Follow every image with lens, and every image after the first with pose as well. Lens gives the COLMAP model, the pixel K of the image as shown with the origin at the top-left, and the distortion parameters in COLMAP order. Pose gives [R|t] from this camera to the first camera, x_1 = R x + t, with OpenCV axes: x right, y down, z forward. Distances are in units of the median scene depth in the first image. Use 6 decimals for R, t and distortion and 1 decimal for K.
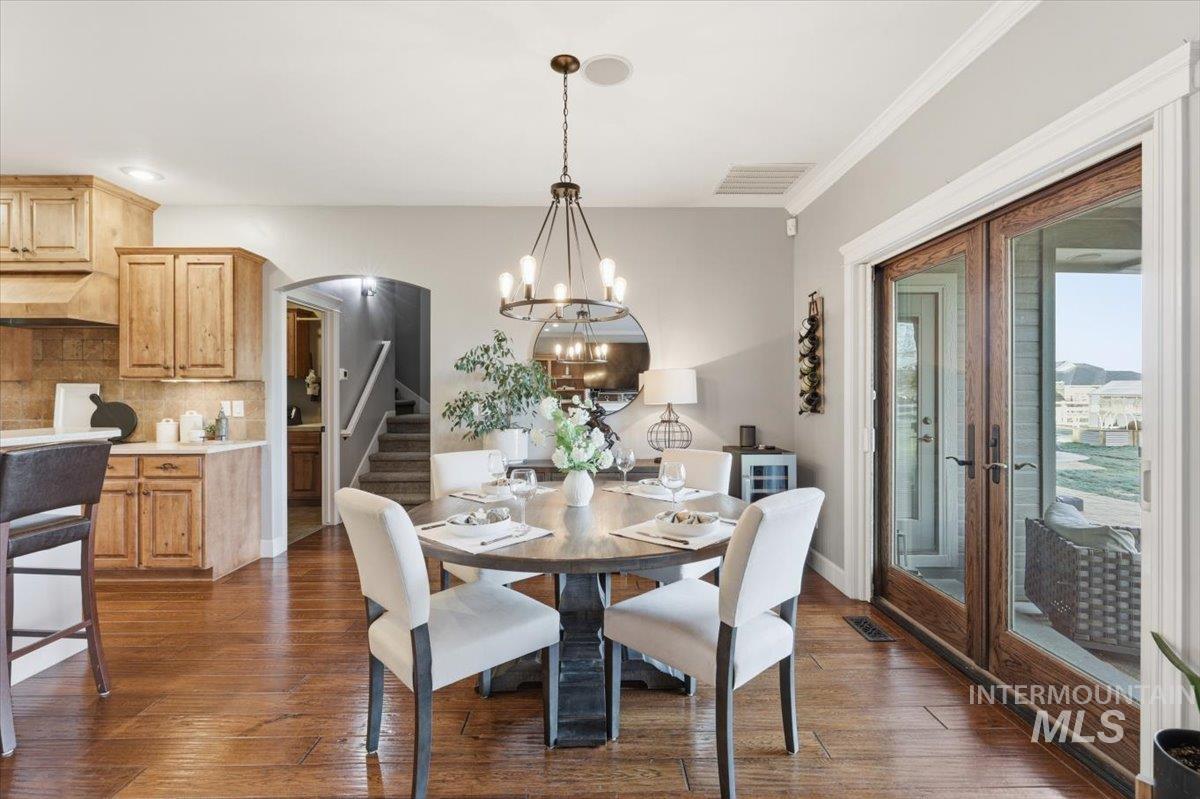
lens RADIAL K [[538.8, 0, 600.3], [0, 538.8, 393.5], [0, 0, 1]] dist [-0.002415, -0.000290]
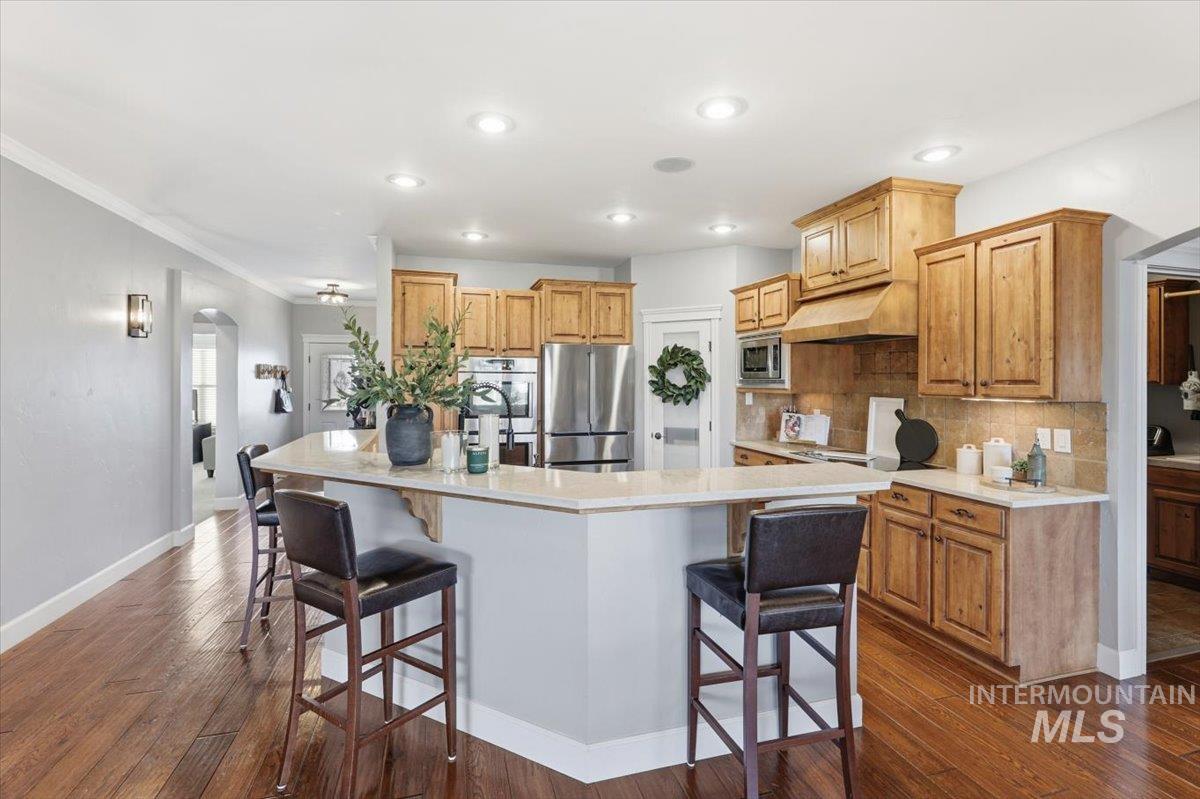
lens RADIAL K [[550.3, 0, 600.3], [0, 550.3, 380.1], [0, 0, 1]] dist [-0.001873, -0.000320]
pose [[0.260212, 0.001081, -0.965551, -0.153117], [-0.004932, 0.999988, -0.000209, -0.051300], [0.965539, 0.004817, 0.260214, 0.255970]]
